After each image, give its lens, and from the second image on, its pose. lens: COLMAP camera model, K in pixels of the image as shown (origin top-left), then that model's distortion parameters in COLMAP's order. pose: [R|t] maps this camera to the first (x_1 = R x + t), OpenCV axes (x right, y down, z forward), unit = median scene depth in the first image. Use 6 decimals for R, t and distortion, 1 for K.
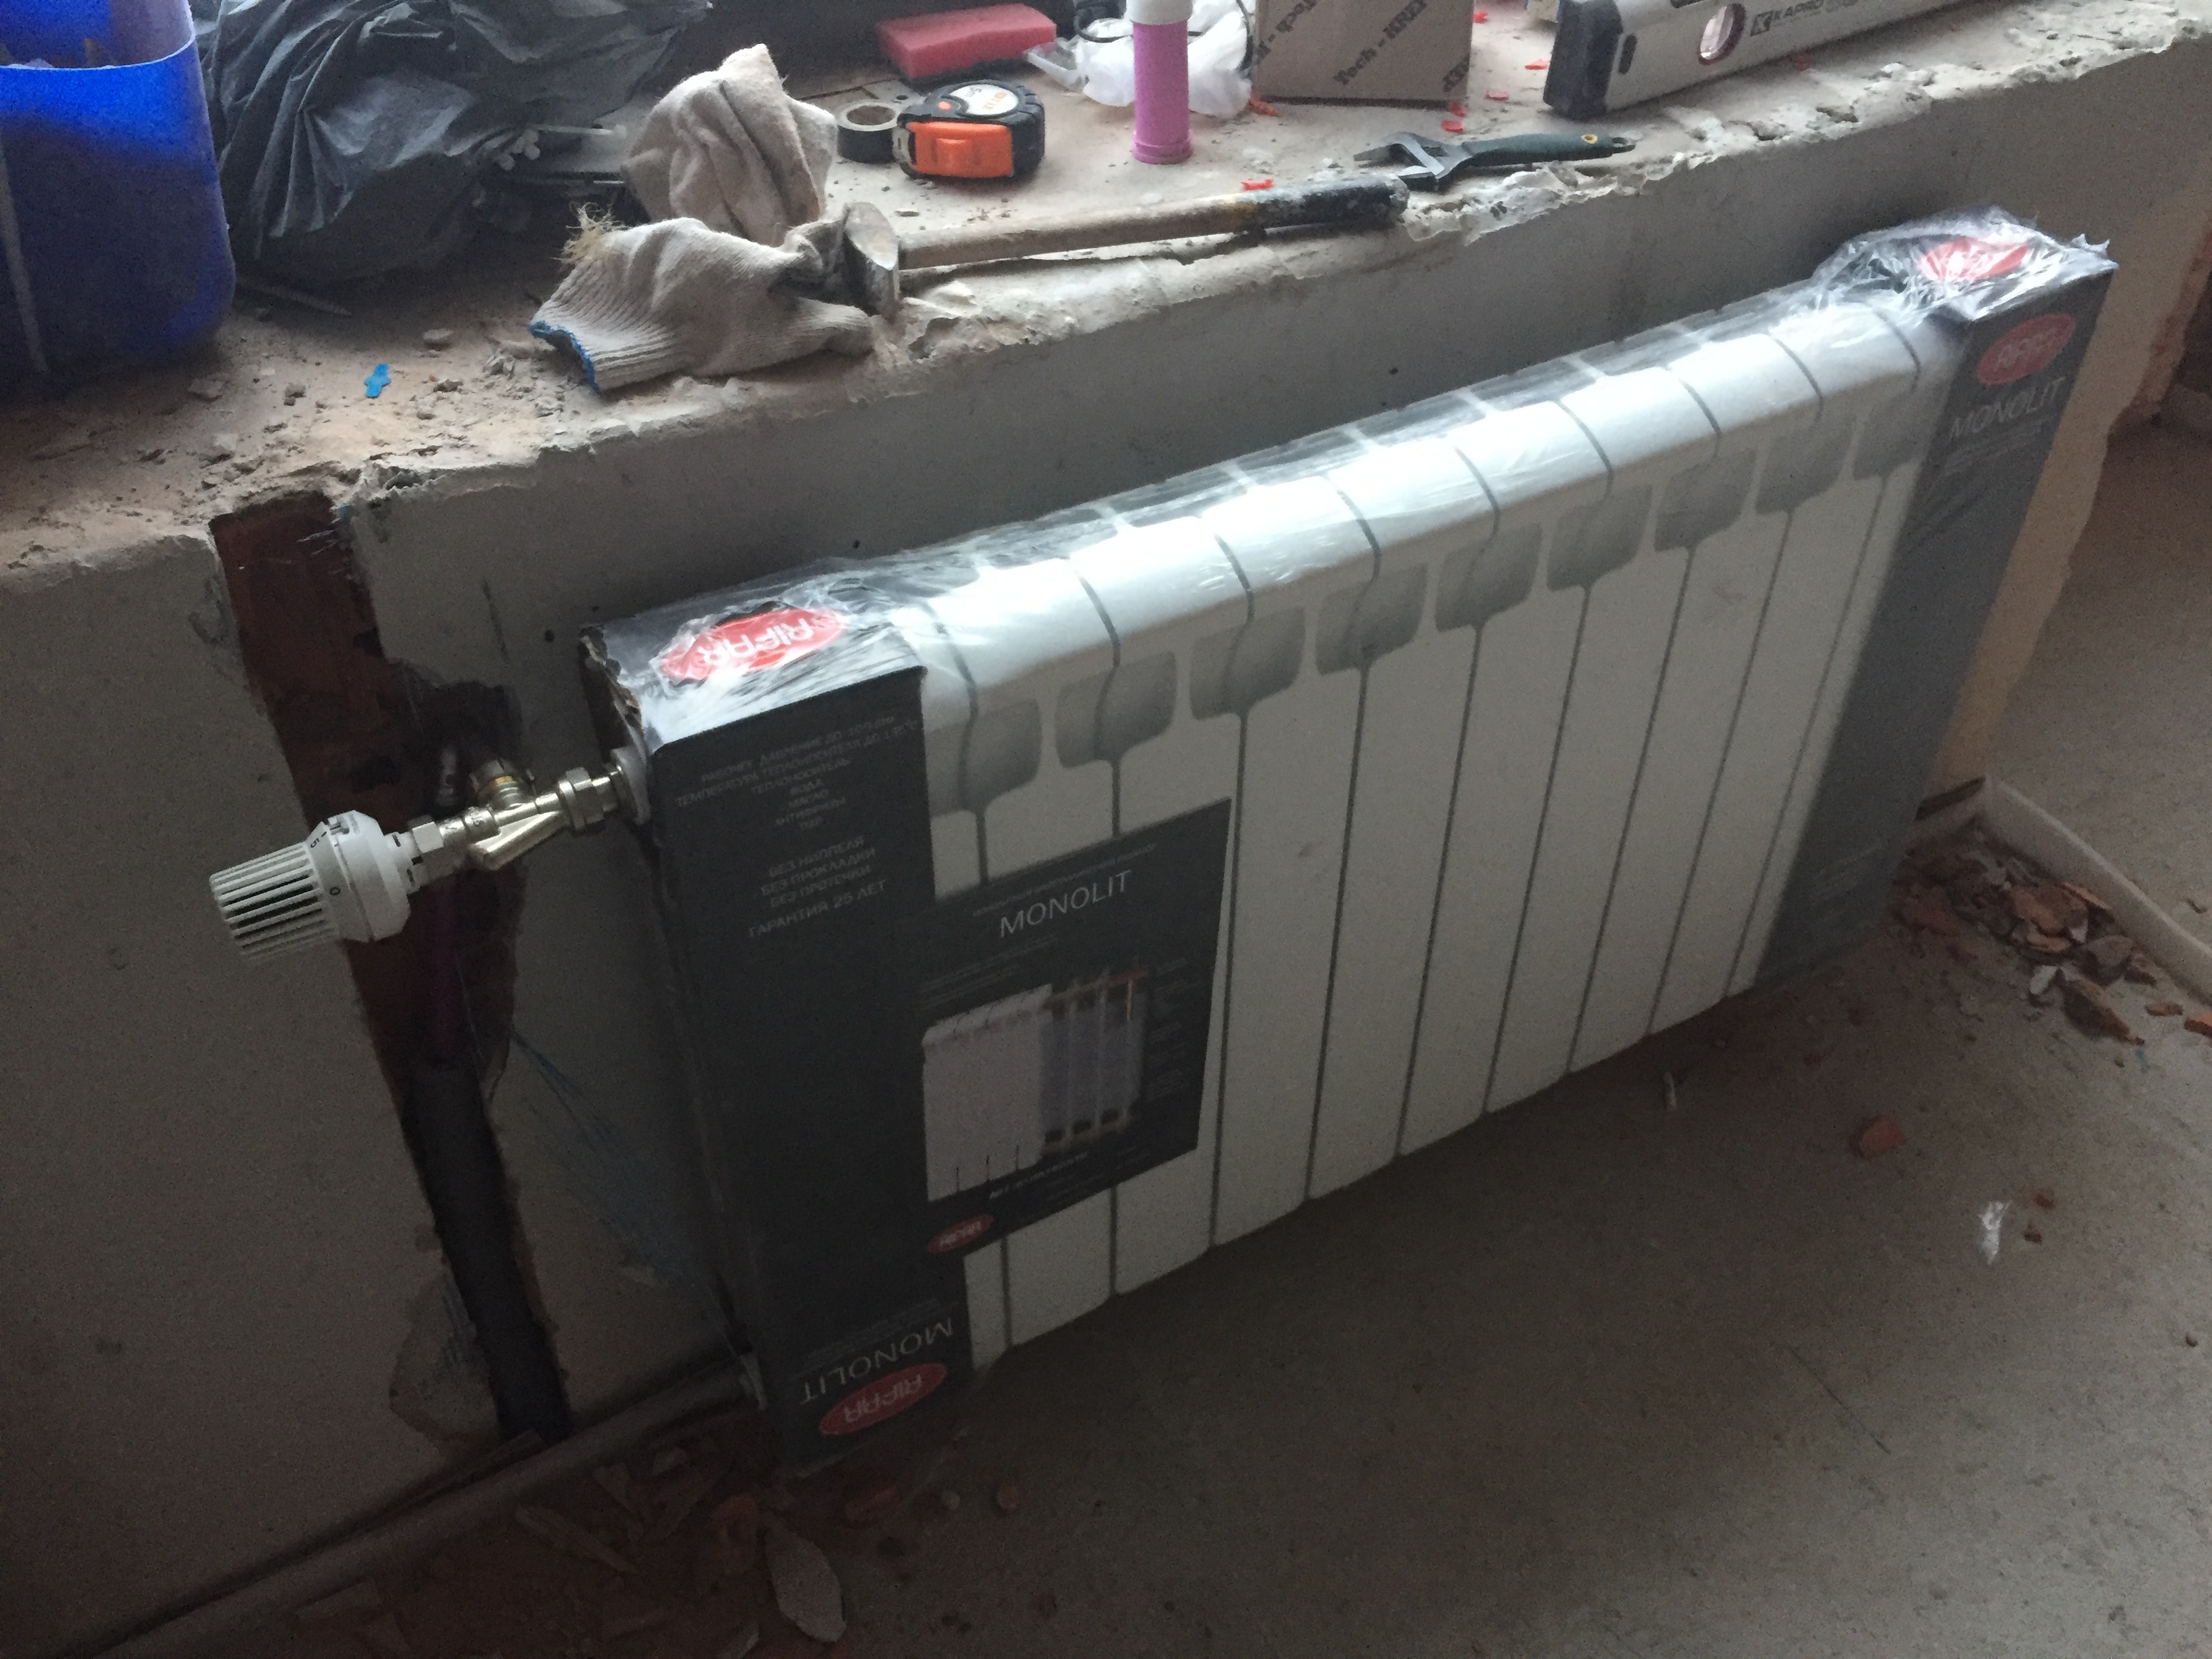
lens RADIAL K [[1940.4, 0, 1076.0], [0, 1940.4, 824.8], [0, 0, 1]] dist [0.068225, -0.115854]
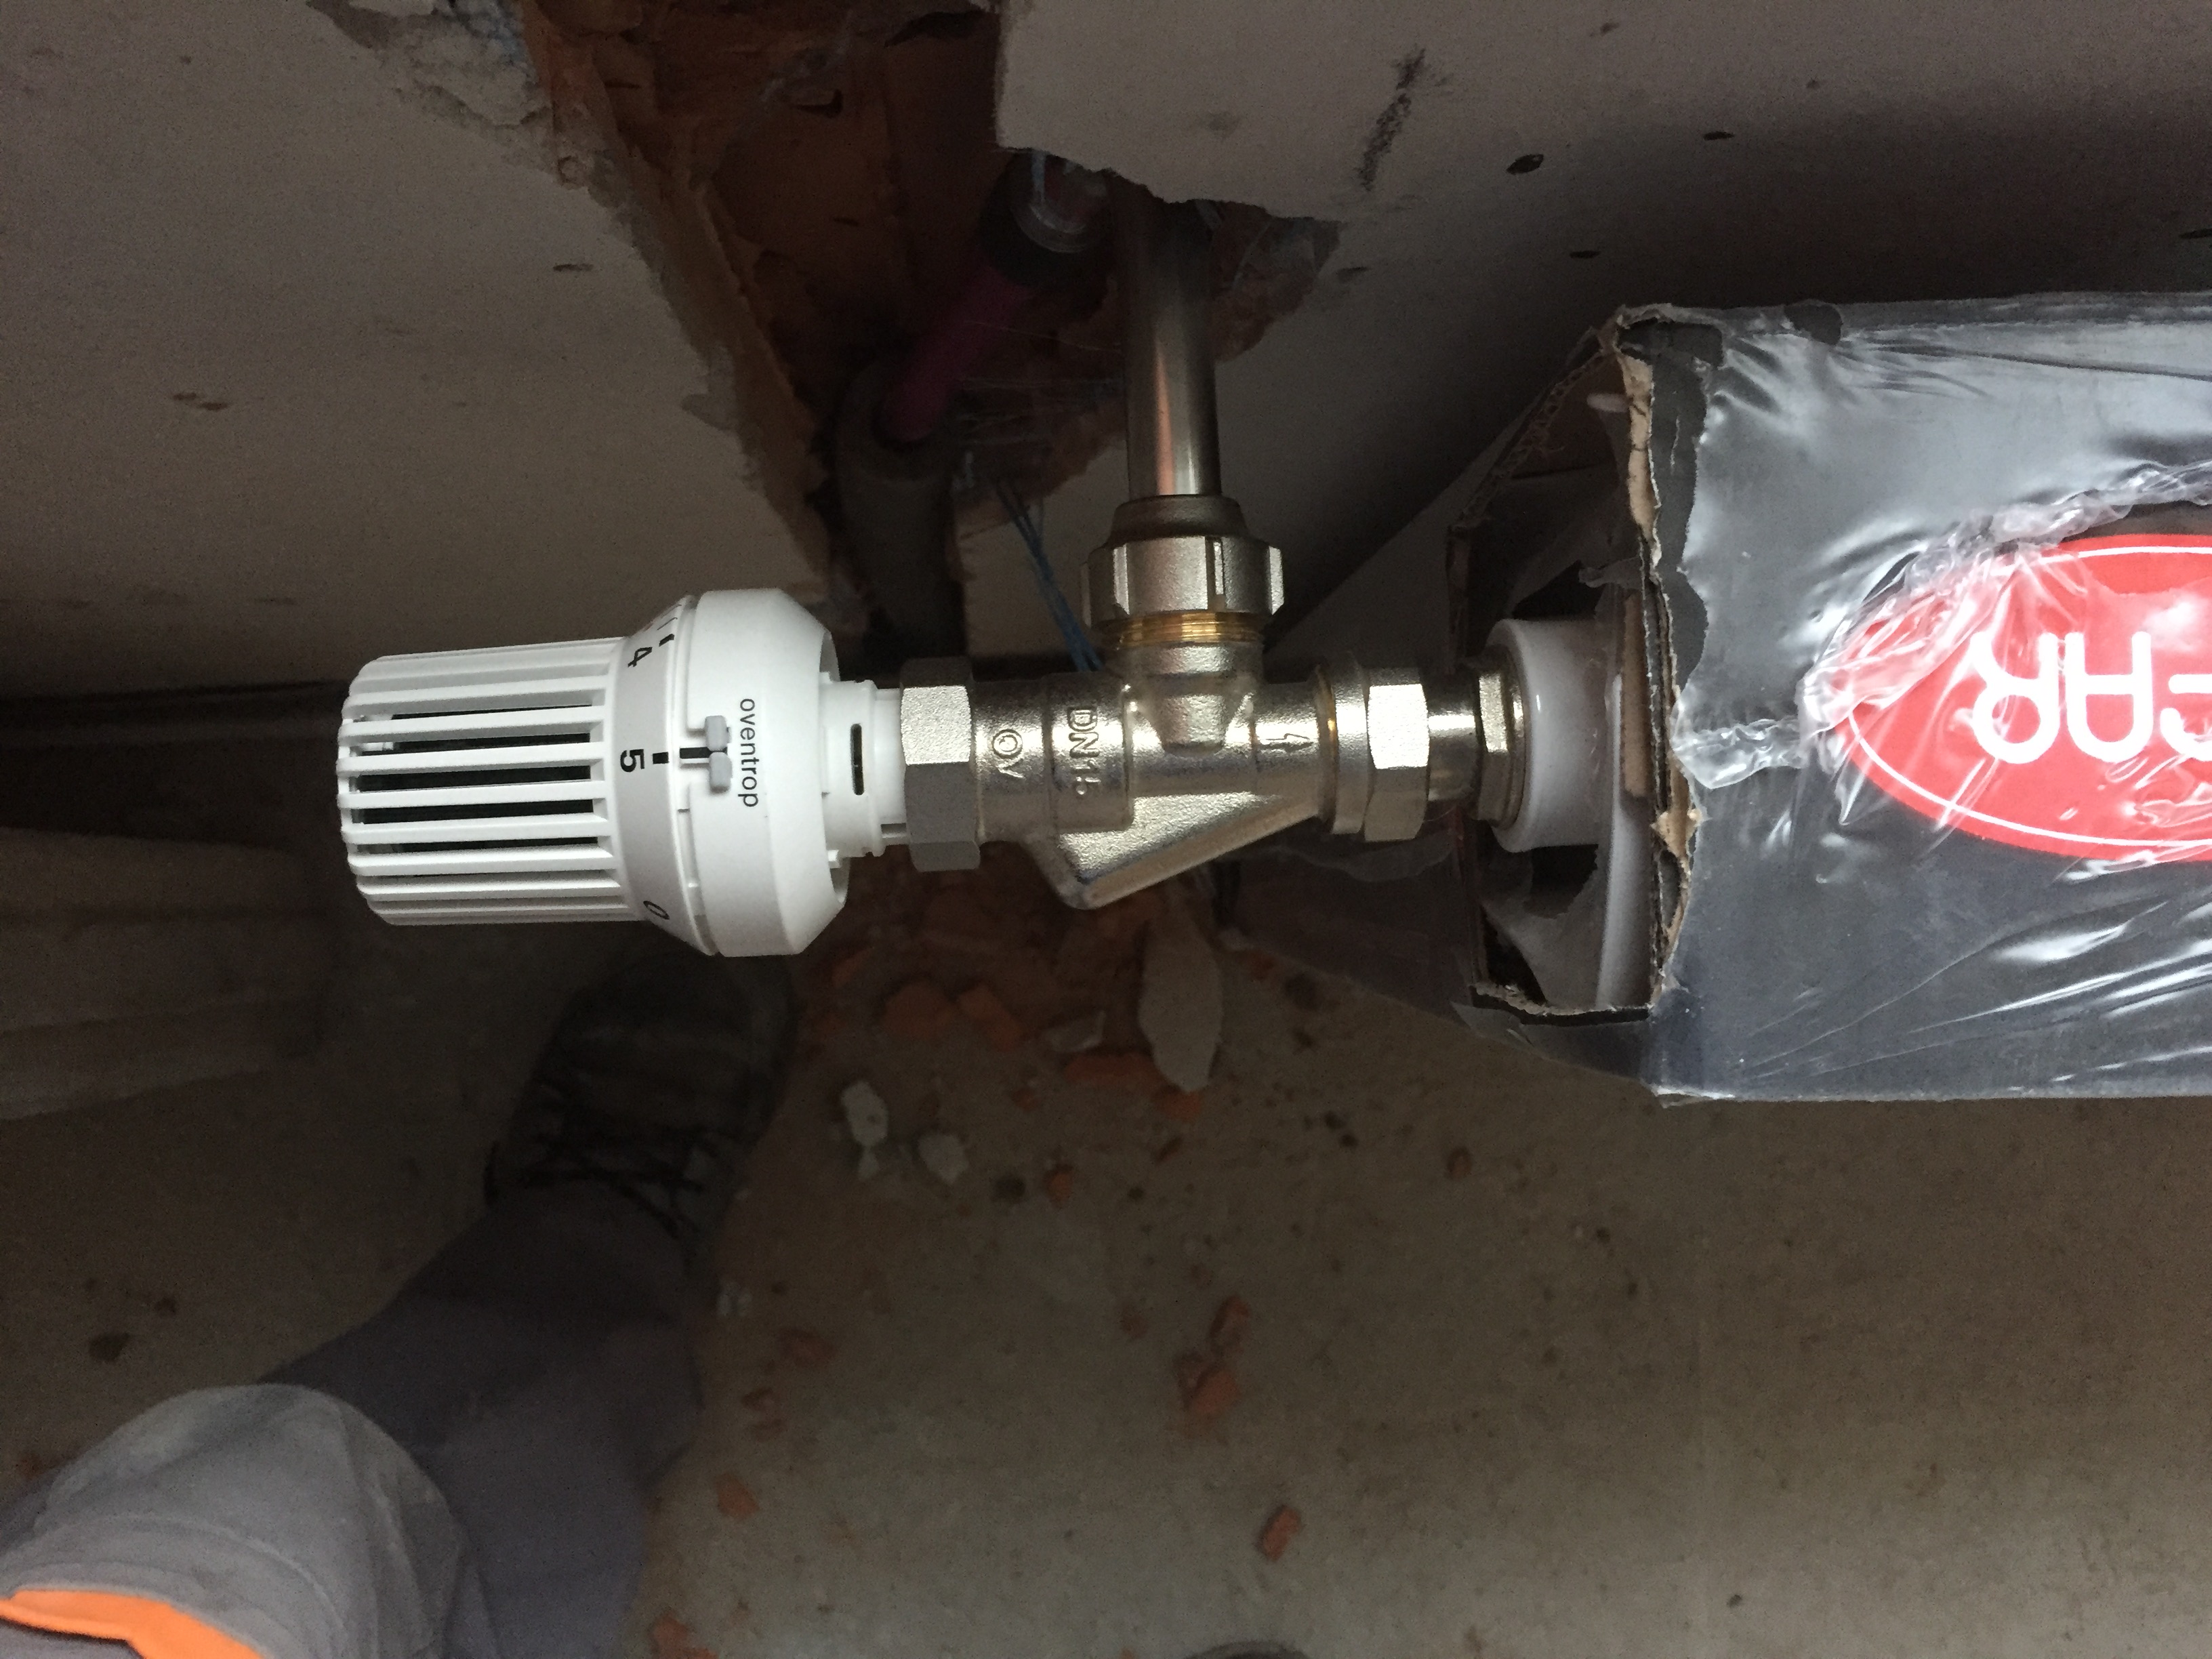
lens RADIAL K [[1940.4, 0, 1076.0], [0, 1940.4, 824.8], [0, 0, 1]] dist [0.068225, -0.115854]
pose [[0.886233, 0.462740, 0.021522, -0.234771], [-0.328513, 0.595048, 0.733483, -0.185034], [0.326605, -0.657107, 0.679367, 0.575680]]
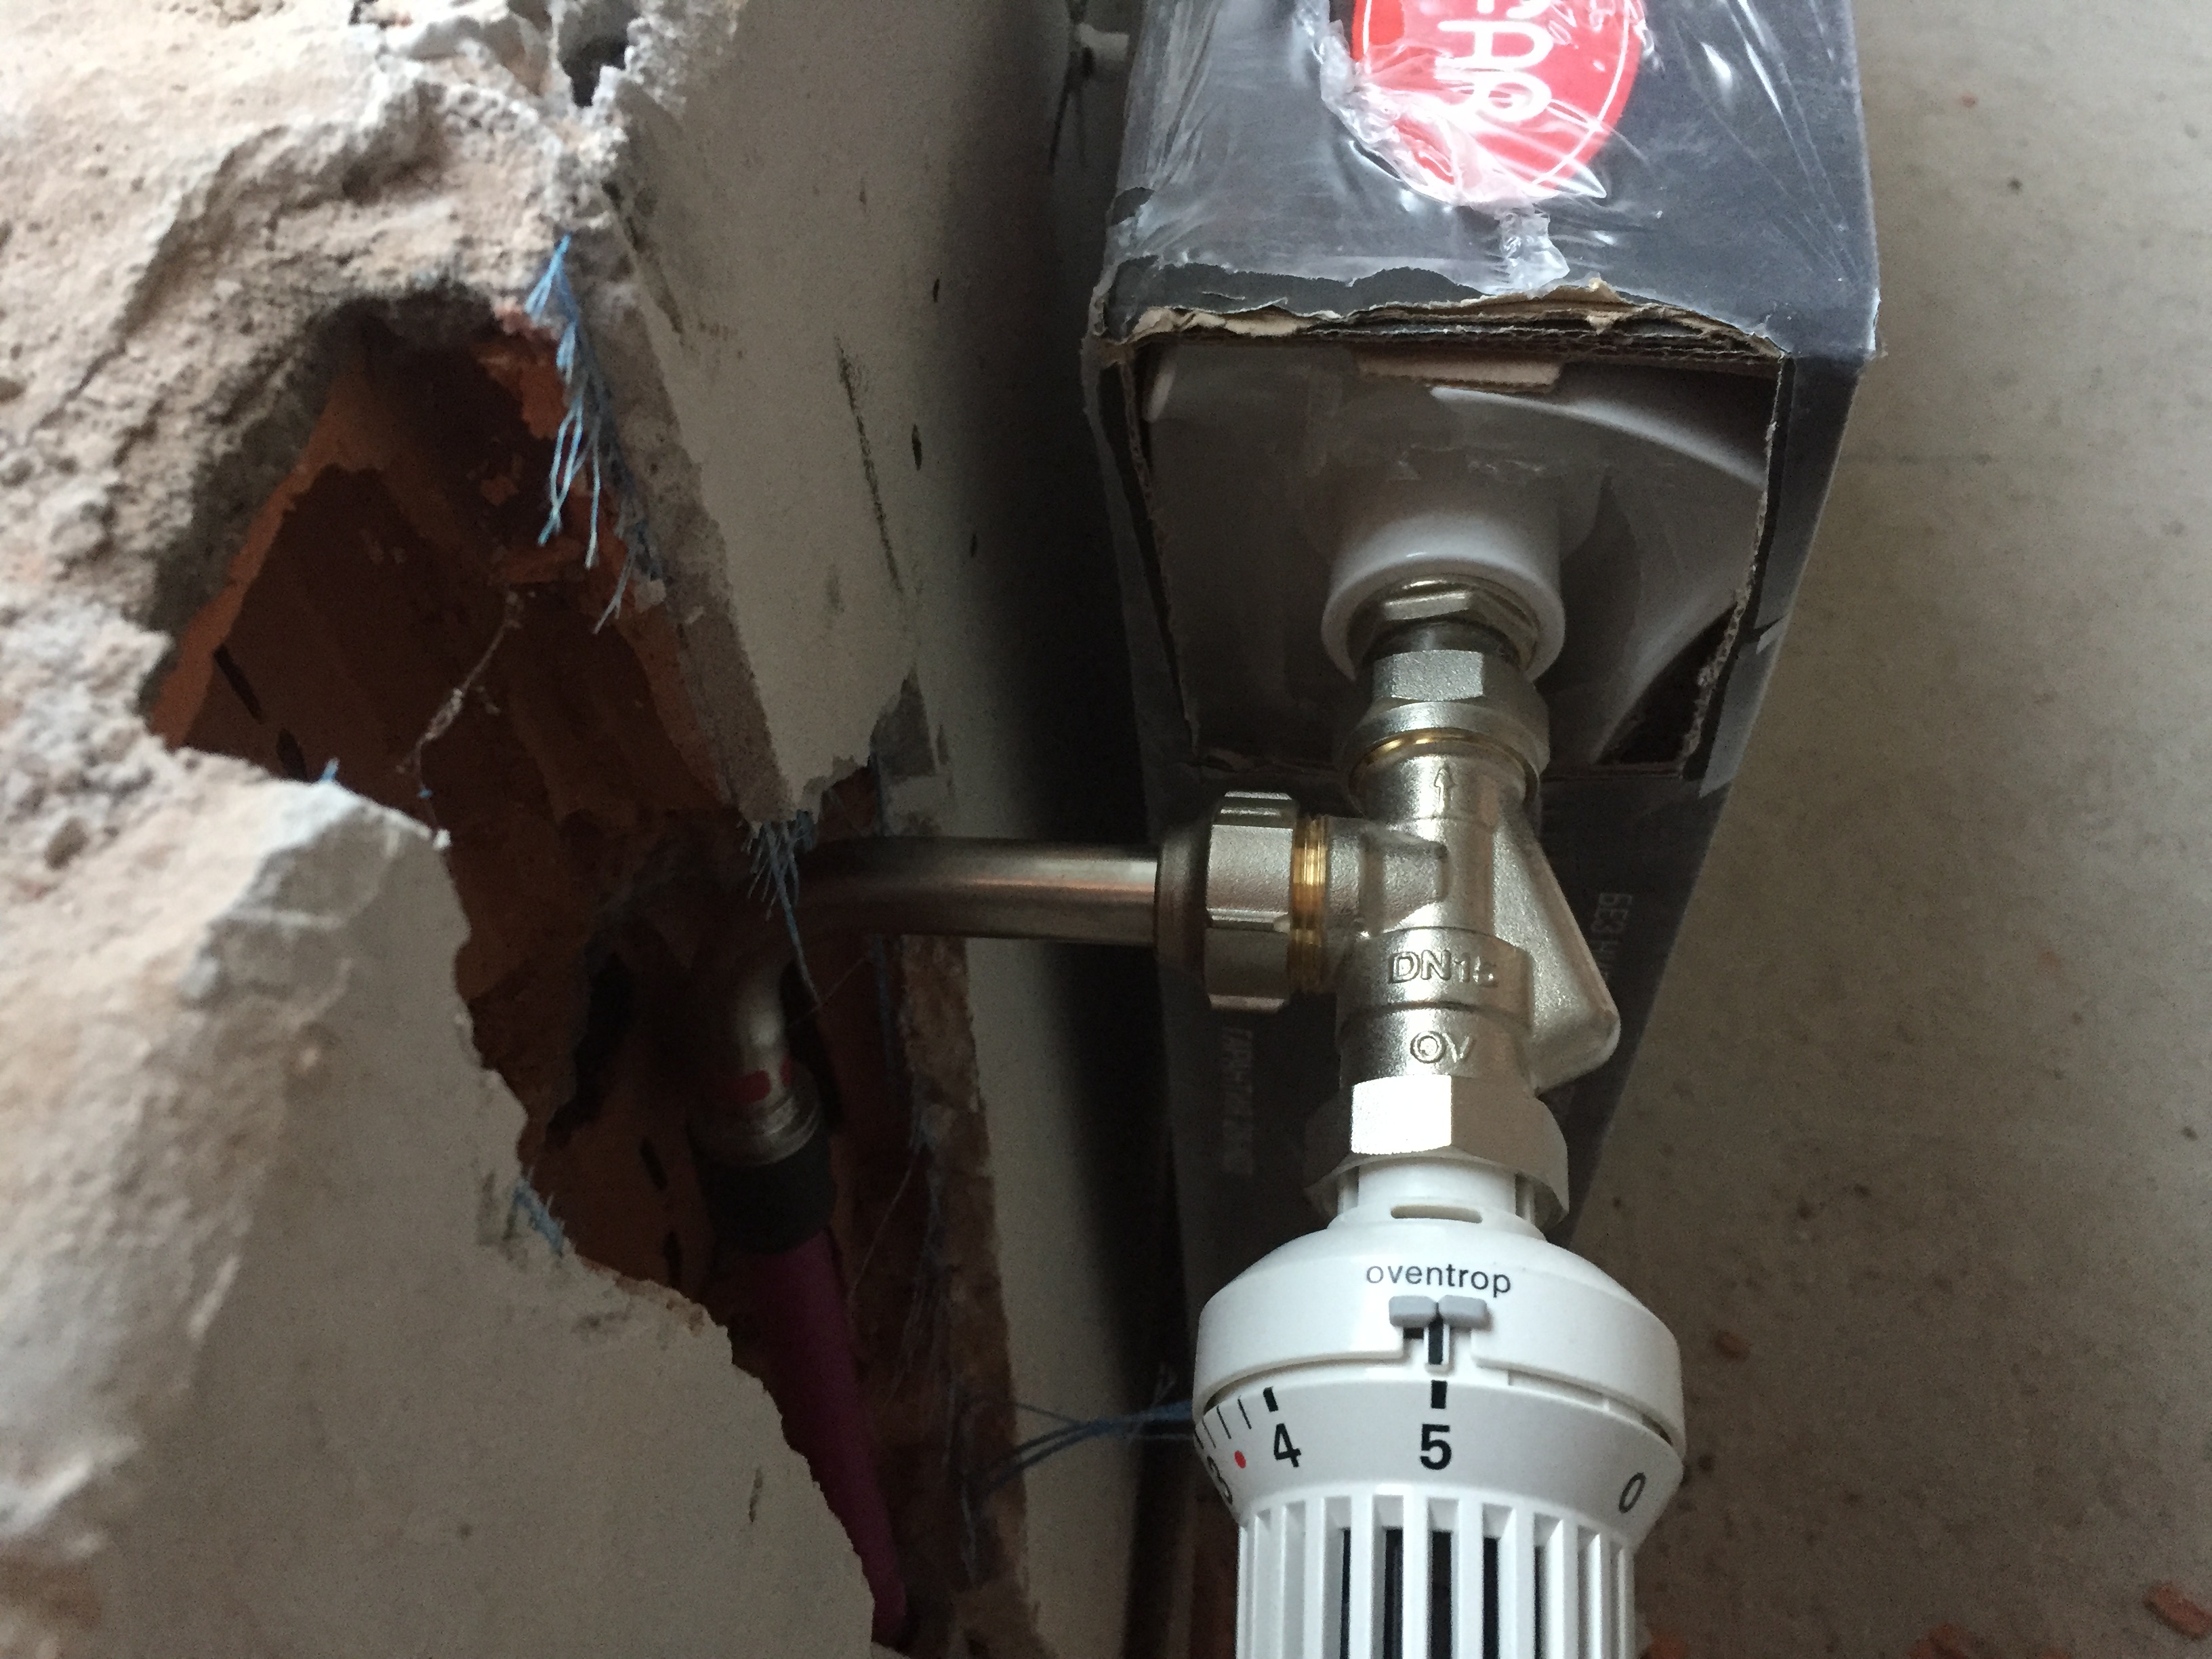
lens RADIAL K [[1940.4, 0, 1076.0], [0, 1940.4, 824.8], [0, 0, 1]] dist [0.068225, -0.115854]
pose [[0.600775, -0.681830, 0.417345, -0.339160], [0.578245, 0.731123, 0.362065, -0.119158], [-0.551997, 0.023808, 0.833506, 0.594909]]
